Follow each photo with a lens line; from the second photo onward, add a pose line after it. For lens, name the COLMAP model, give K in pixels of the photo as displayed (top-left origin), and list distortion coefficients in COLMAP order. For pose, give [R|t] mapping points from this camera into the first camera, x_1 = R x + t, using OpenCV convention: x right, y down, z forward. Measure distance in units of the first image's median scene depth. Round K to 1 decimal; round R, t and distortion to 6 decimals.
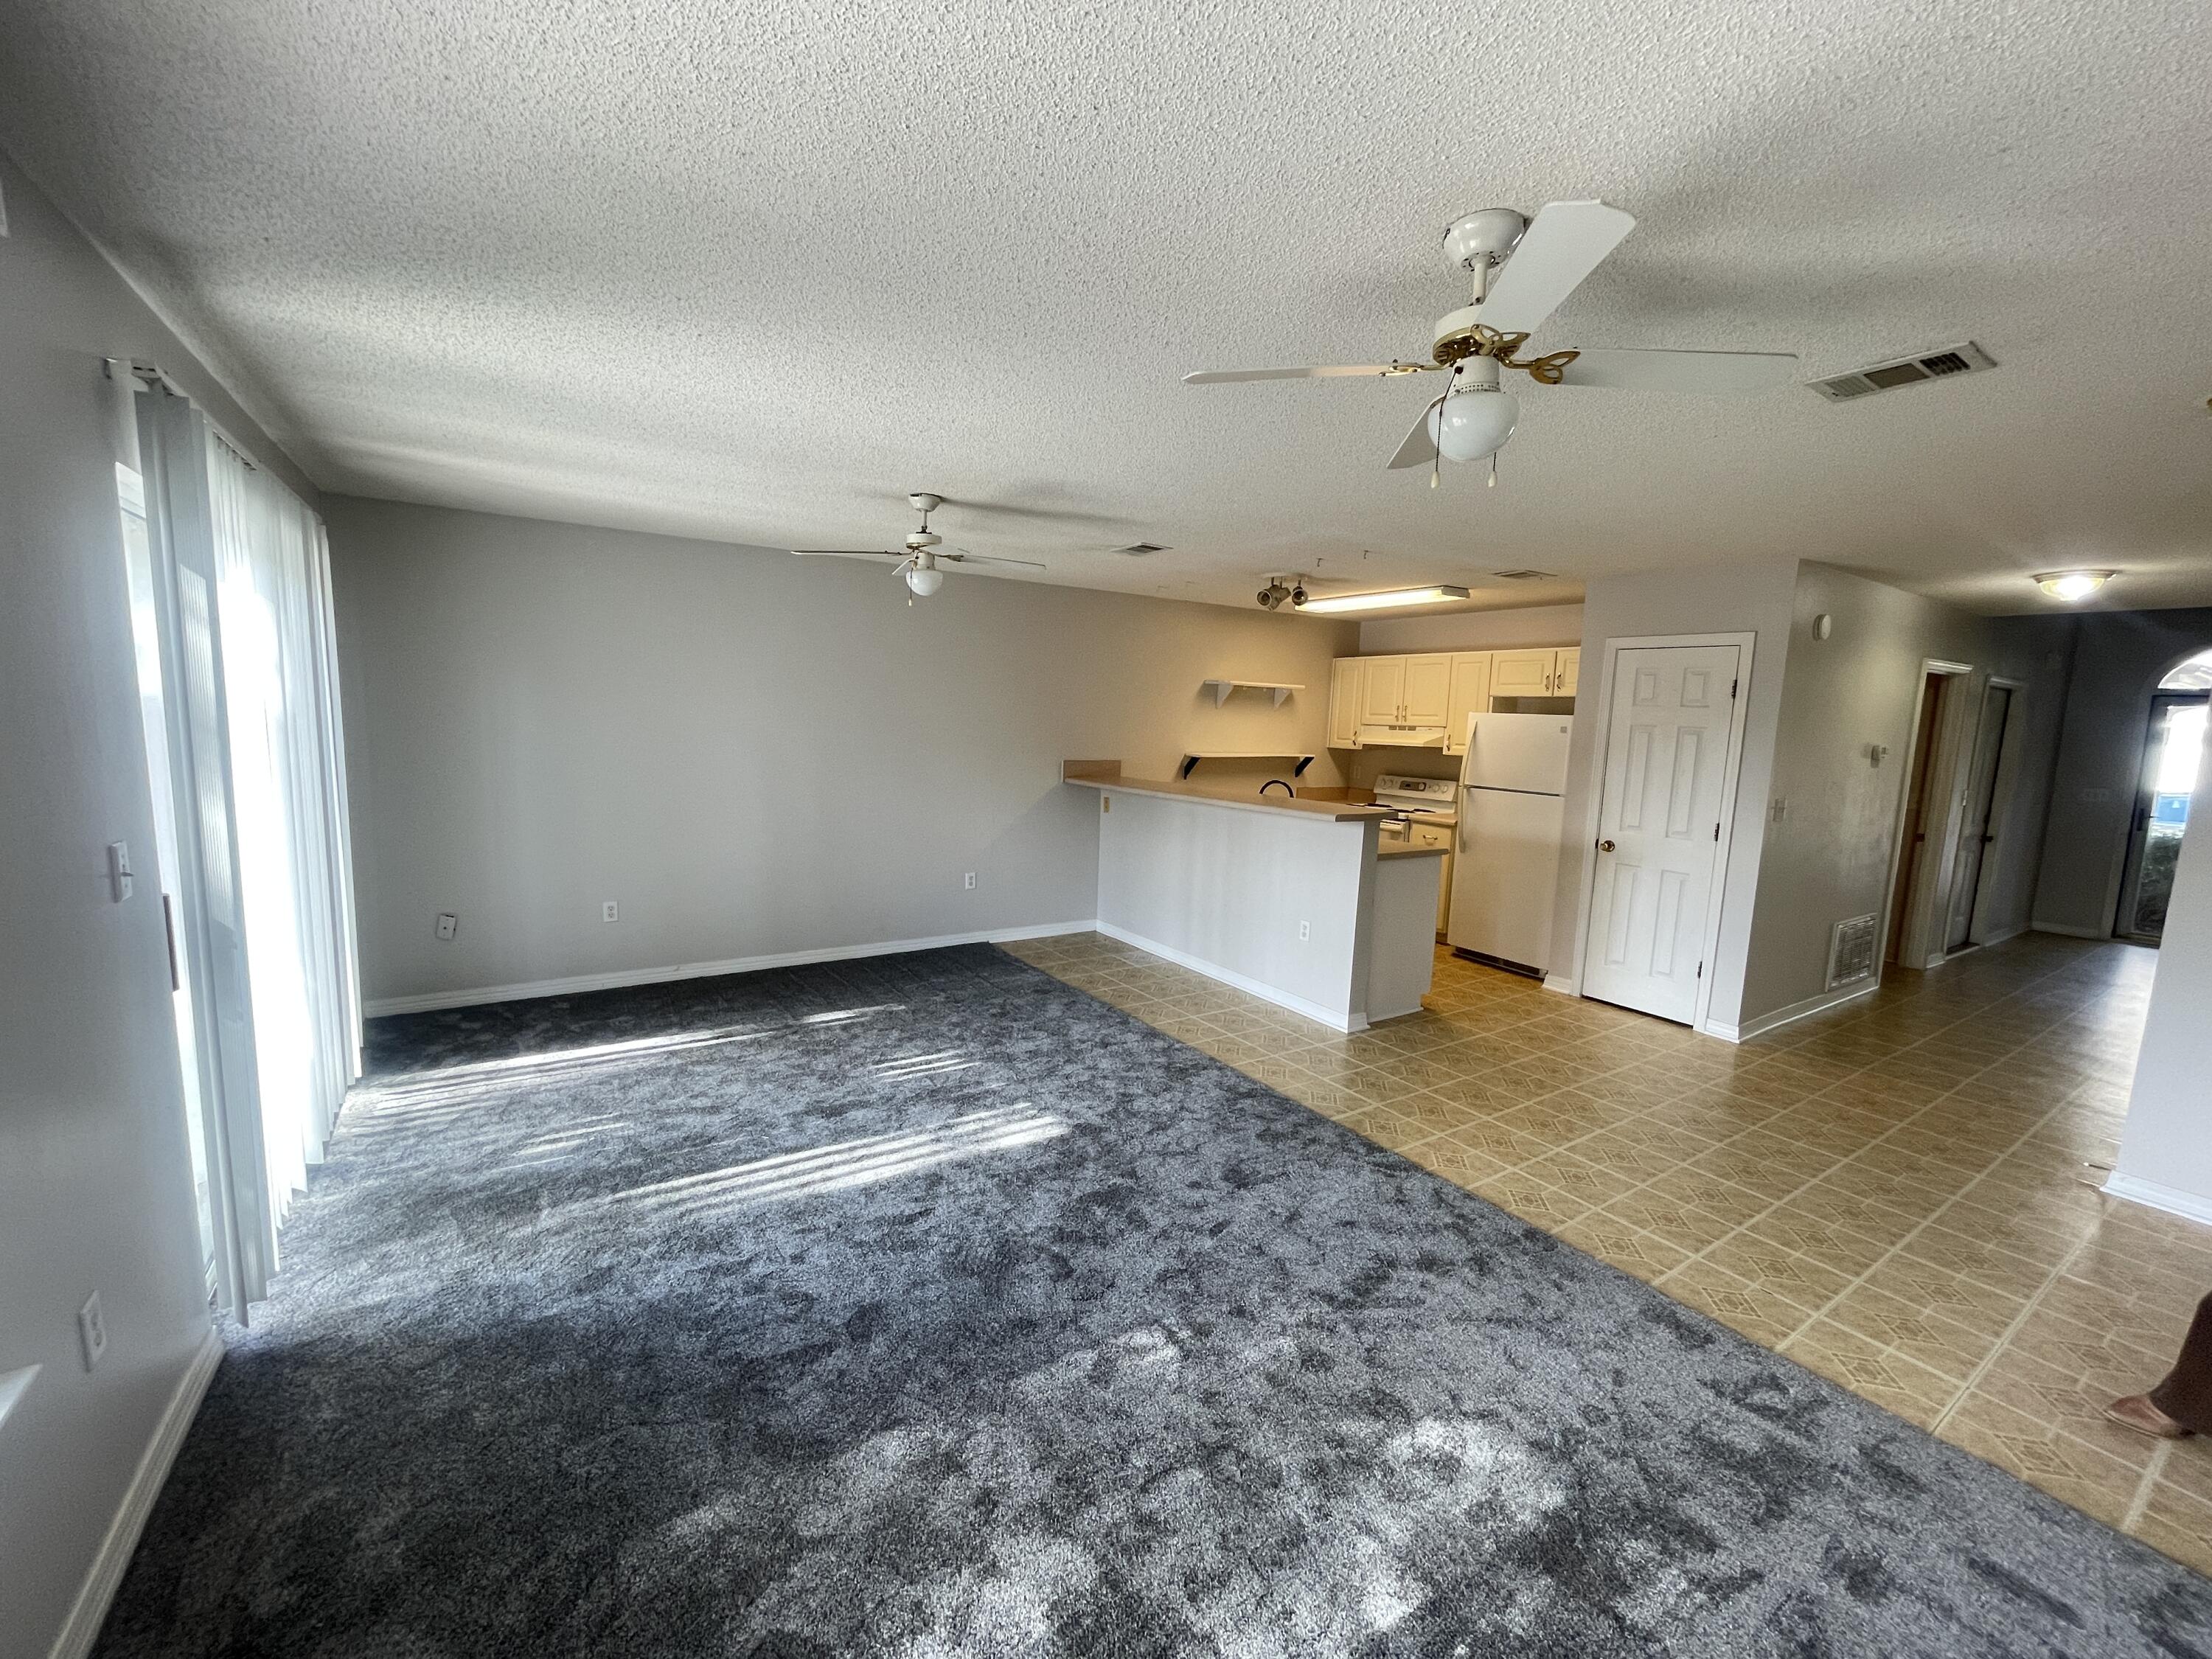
lens RADIAL K [[887.0, 0, 1104.0], [0, 887.0, 825.5], [0, 0, 1]] dist [0.001779, -0.001457]
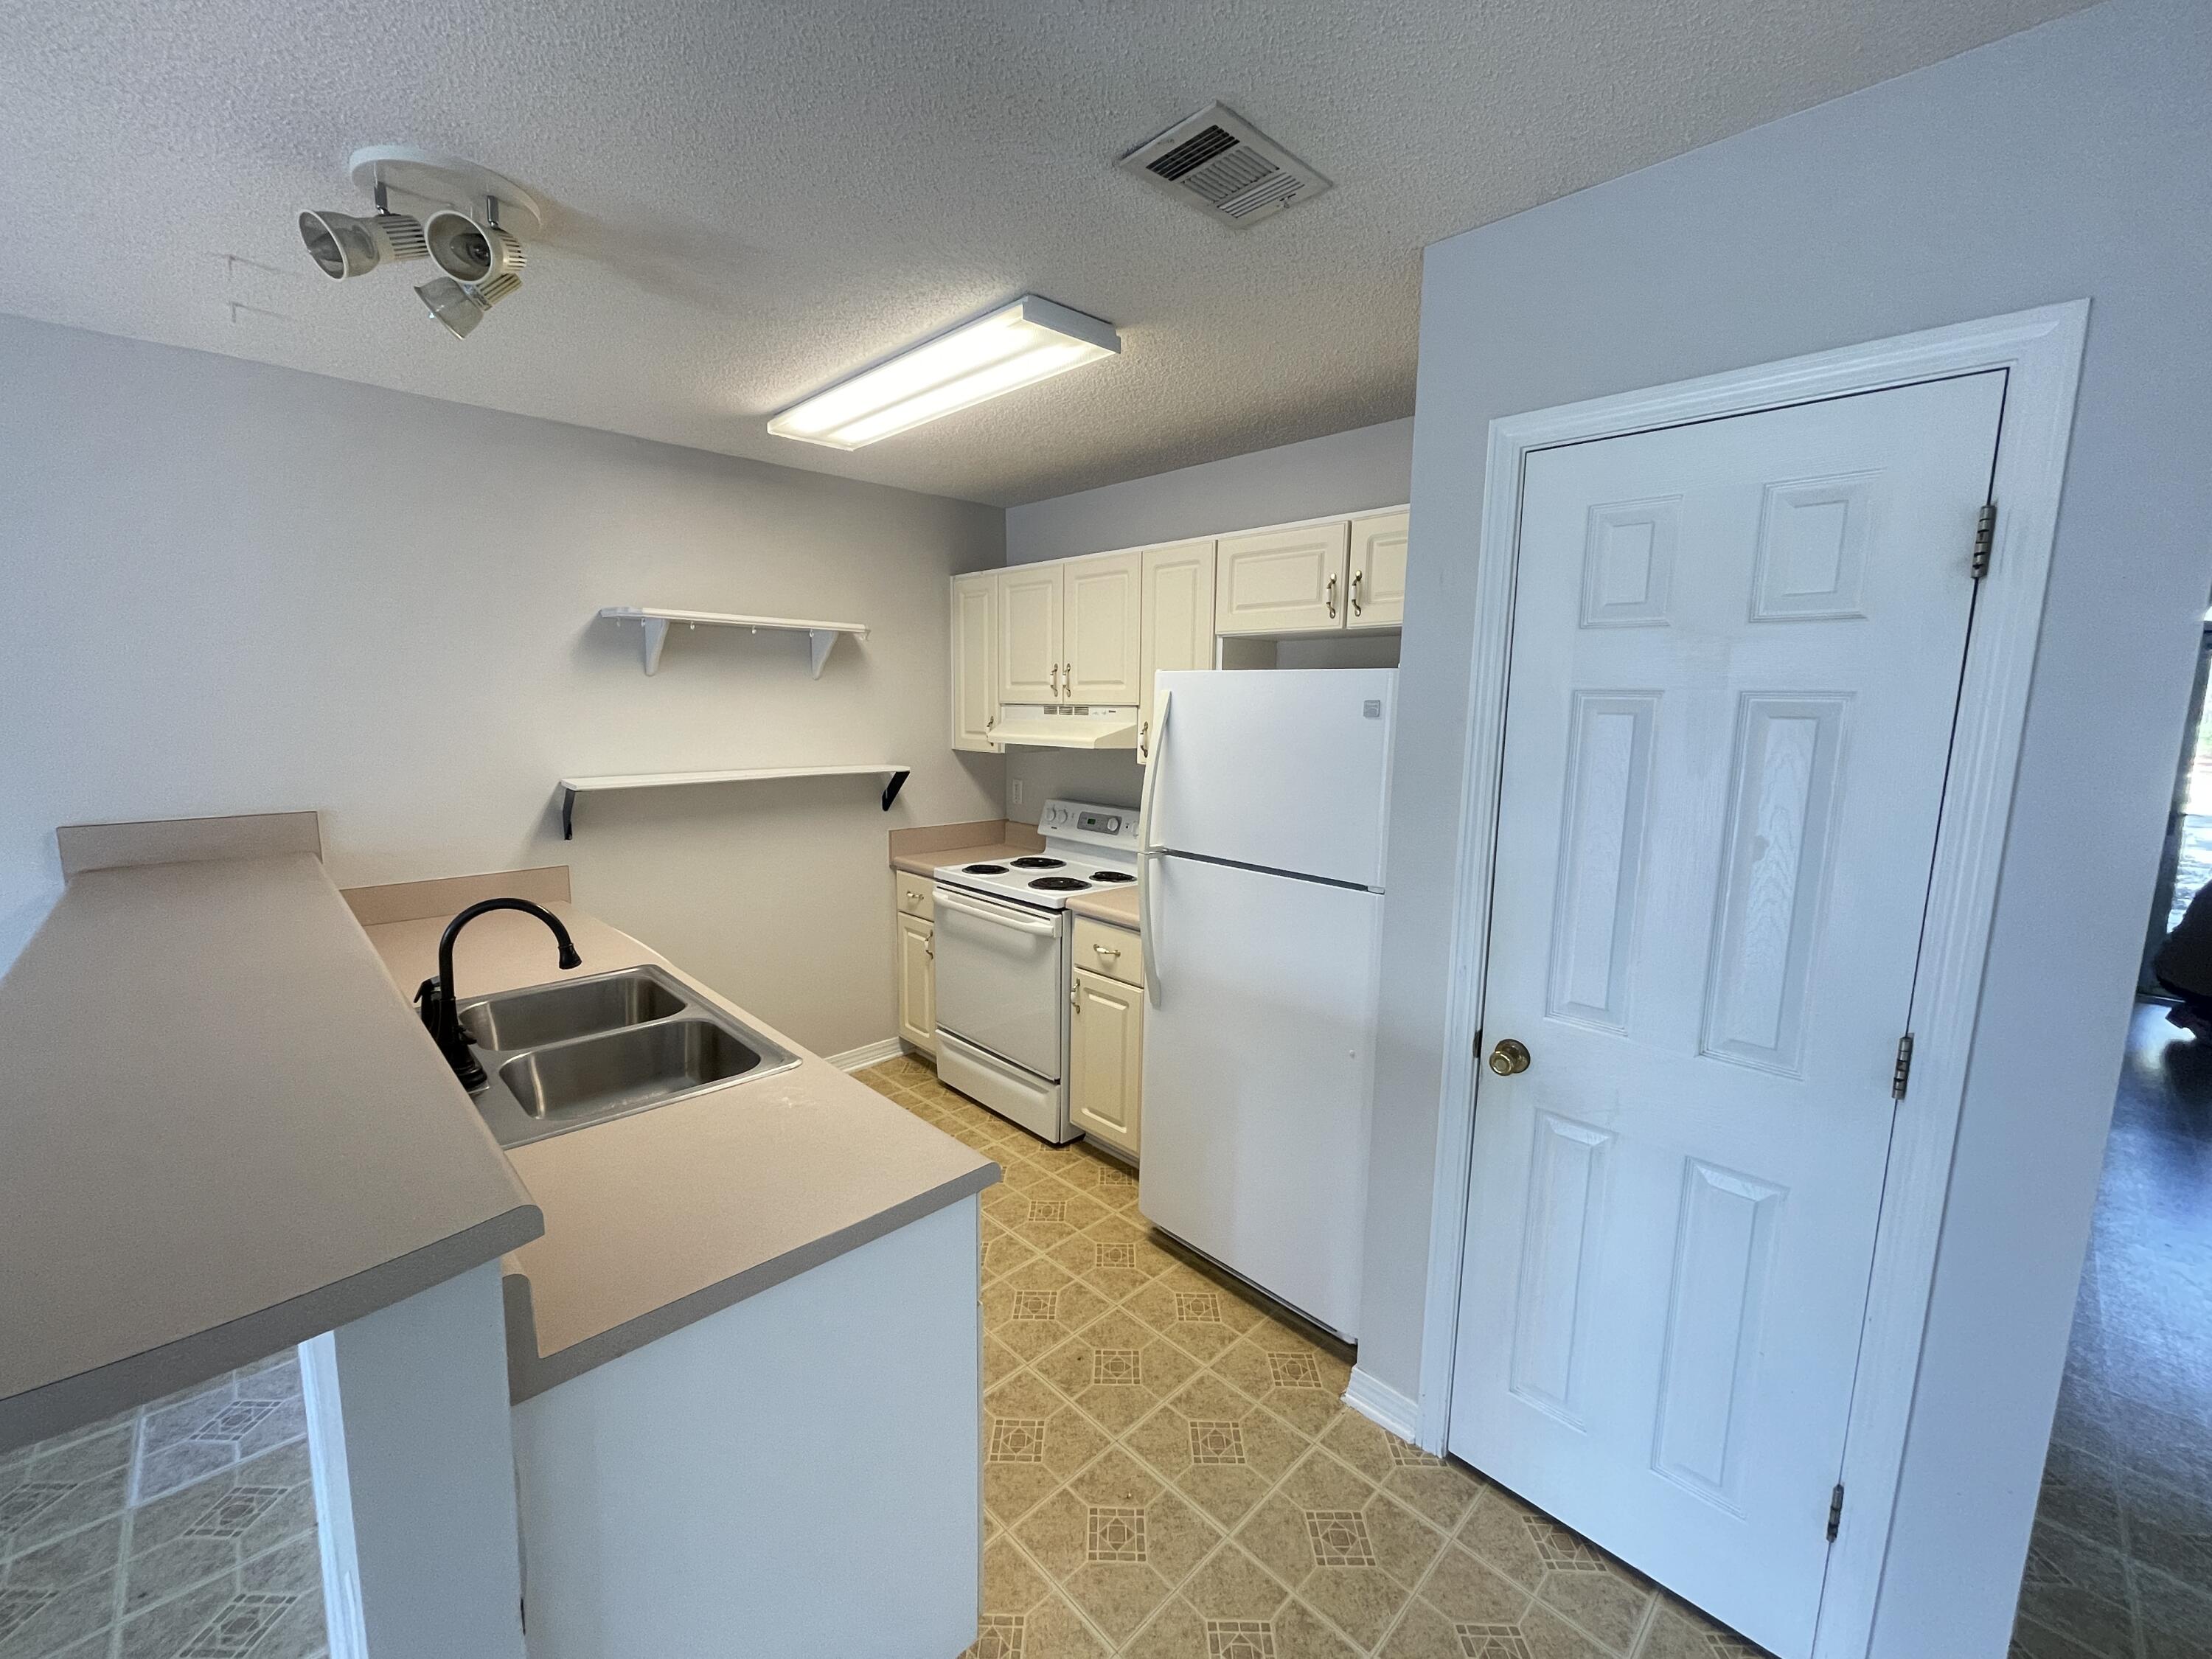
lens RADIAL K [[881.2, 0, 1117.8], [0, 881.2, 828.4], [0, 0, 1]] dist [0.001251, -0.000138]
pose [[0.979211, -0.049864, 0.196618, 0.509267], [0.044636, 0.998524, 0.030937, -0.111449], [-0.197871, -0.021518, 0.979992, 0.991095]]
